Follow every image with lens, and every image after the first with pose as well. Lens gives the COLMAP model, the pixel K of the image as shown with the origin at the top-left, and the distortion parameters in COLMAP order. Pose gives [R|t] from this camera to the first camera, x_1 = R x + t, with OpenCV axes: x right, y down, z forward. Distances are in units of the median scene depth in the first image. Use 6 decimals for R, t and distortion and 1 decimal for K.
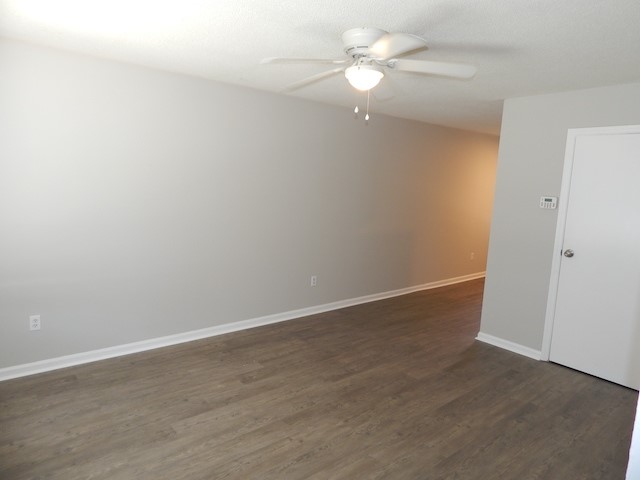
lens RADIAL K [[420.1, 0, 324.6], [0, 420.1, 239.0], [0, 0, 1]] dist [-0.000108, -0.001102]
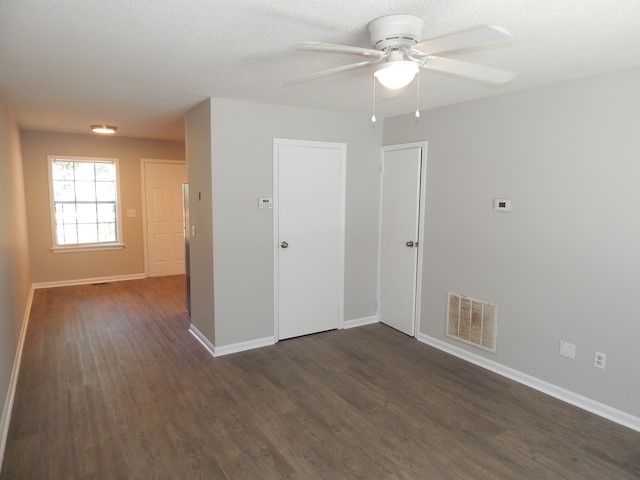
lens RADIAL K [[420.1, 0, 321.2], [0, 420.1, 244.2], [0, 0, 1]] dist [-0.000108, -0.001102]
pose [[0.118835, -0.169094, 0.978410, -0.585188], [0.128822, 0.979689, 0.153669, -0.142244], [-0.984522, 0.107780, 0.138204, 0.770581]]
